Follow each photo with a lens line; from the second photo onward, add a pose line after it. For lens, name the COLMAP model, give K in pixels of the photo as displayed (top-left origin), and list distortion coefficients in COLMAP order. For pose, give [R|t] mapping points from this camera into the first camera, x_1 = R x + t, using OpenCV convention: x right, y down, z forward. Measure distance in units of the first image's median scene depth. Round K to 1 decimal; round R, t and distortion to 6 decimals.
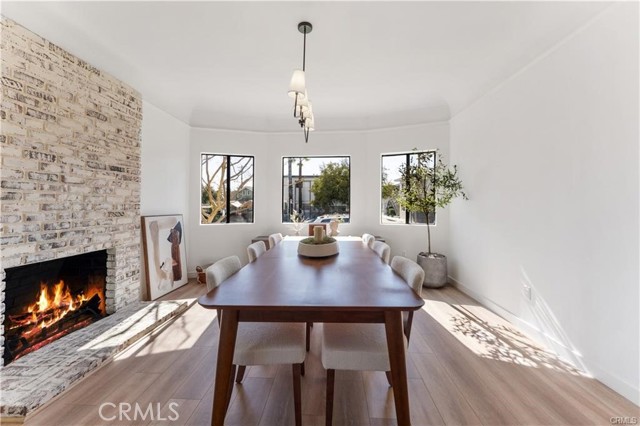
lens RADIAL K [[260.1, 0, 323.3], [0, 260.1, 210.1], [0, 0, 1]] dist [-0.001153, -0.000861]
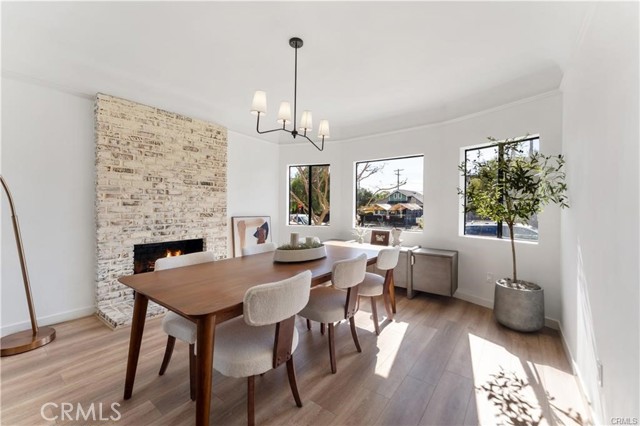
lens RADIAL K [[260.1, 0, 323.3], [0, 260.1, 210.1], [0, 0, 1]] dist [-0.001153, -0.000861]
pose [[0.835129, 0.013969, -0.549877, 0.597865], [-0.019882, 0.999791, -0.004798, -0.019524], [0.549695, 0.014940, 0.835232, 0.175166]]
